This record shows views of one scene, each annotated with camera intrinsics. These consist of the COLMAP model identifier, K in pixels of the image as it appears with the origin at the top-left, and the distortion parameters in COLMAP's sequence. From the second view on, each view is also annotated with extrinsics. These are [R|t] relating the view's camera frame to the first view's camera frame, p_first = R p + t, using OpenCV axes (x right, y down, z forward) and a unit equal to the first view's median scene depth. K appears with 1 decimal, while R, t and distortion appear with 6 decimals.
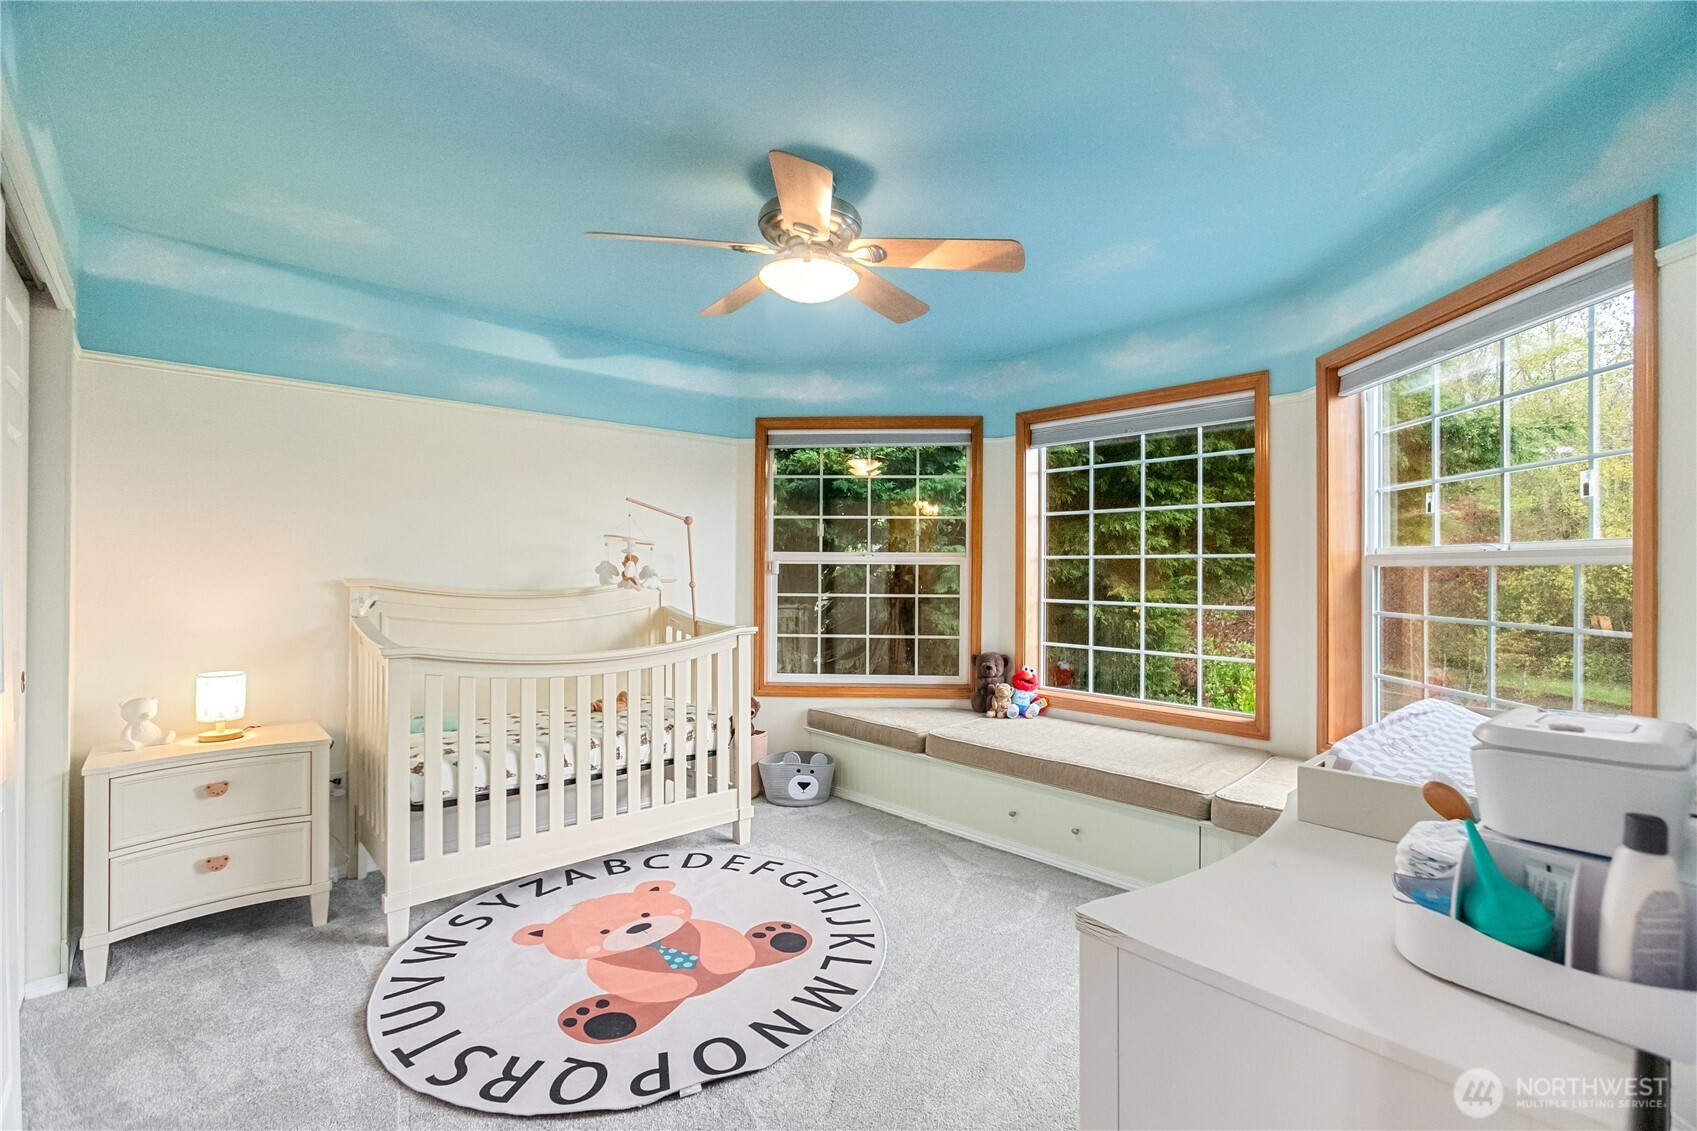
lens RADIAL K [[765.4, 0, 849.8], [0, 765.4, 568.6], [0, 0, 1]] dist [-0.005090, 0.007491]
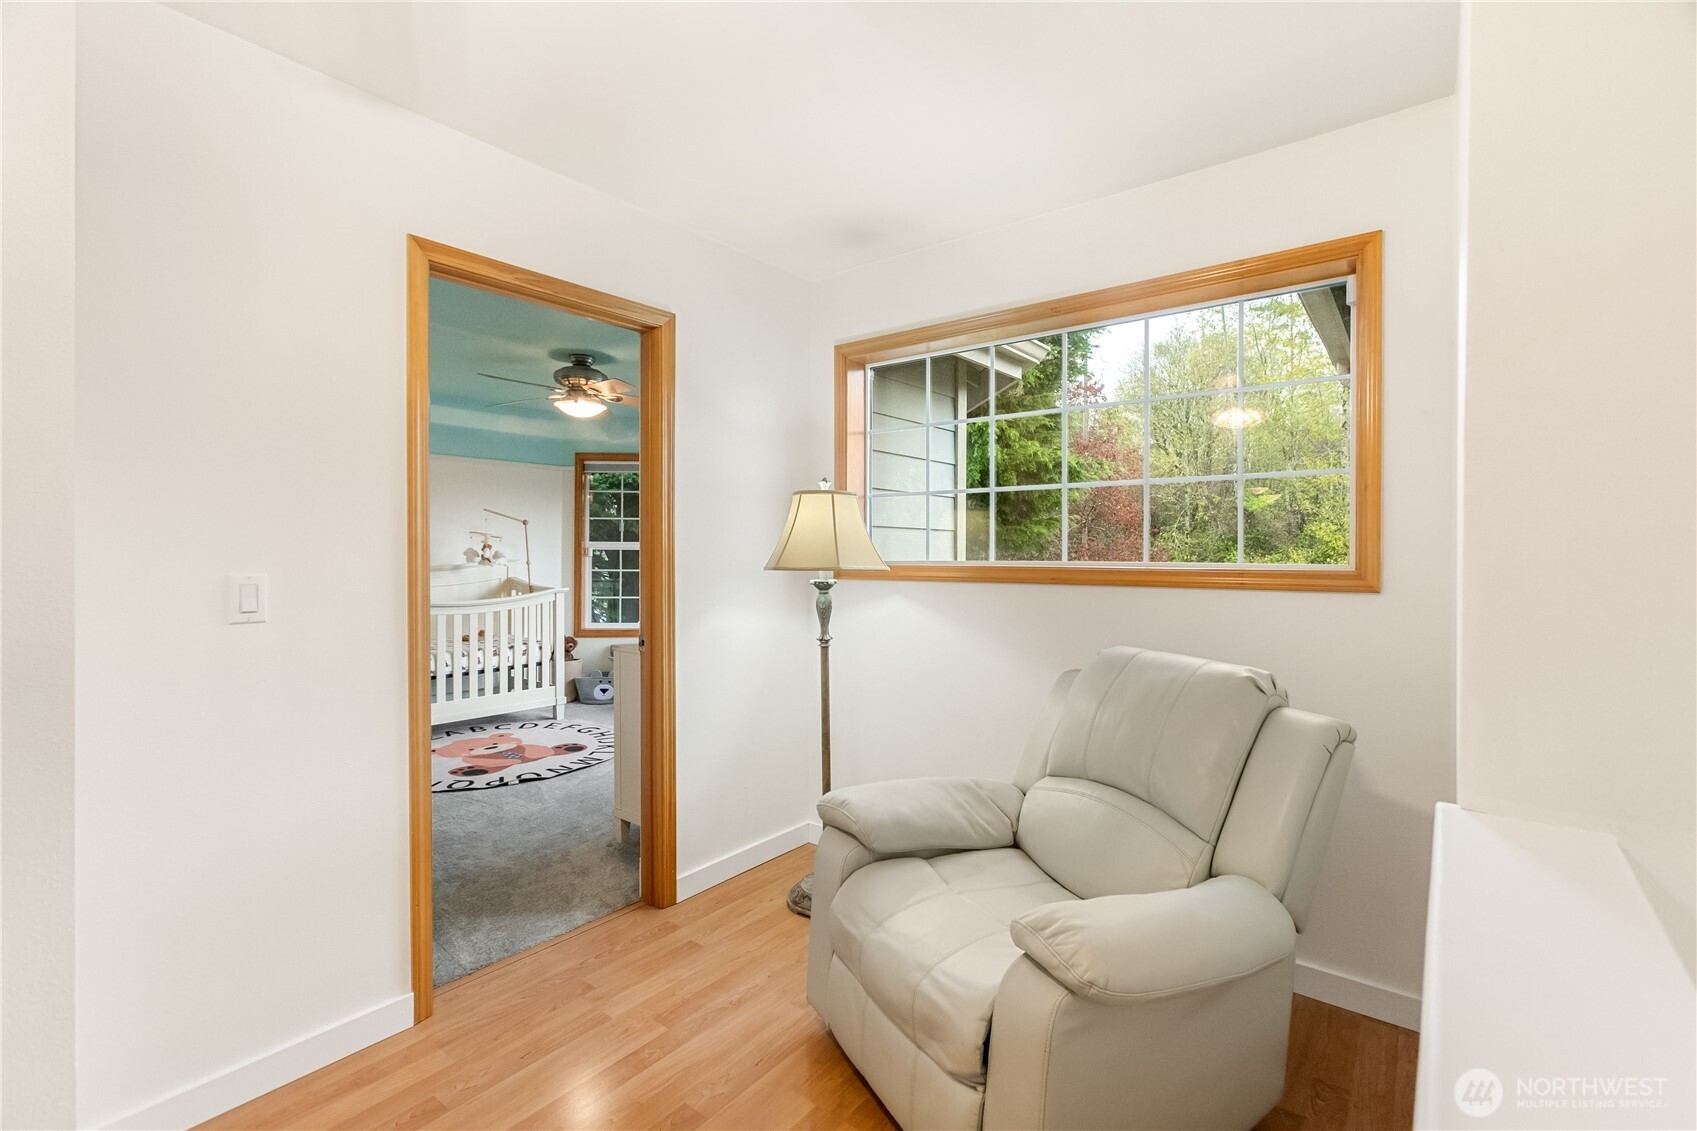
lens RADIAL K [[765.4, 0, 844.7], [0, 765.4, 552.3], [0, 0, 1]] dist [-0.005090, 0.007491]
pose [[0.988072, 0.000802, 0.153988, 0.216763], [-0.000373, 0.999996, -0.002812, 0.003974], [-0.153990, 0.002721, 0.988069, -0.731646]]
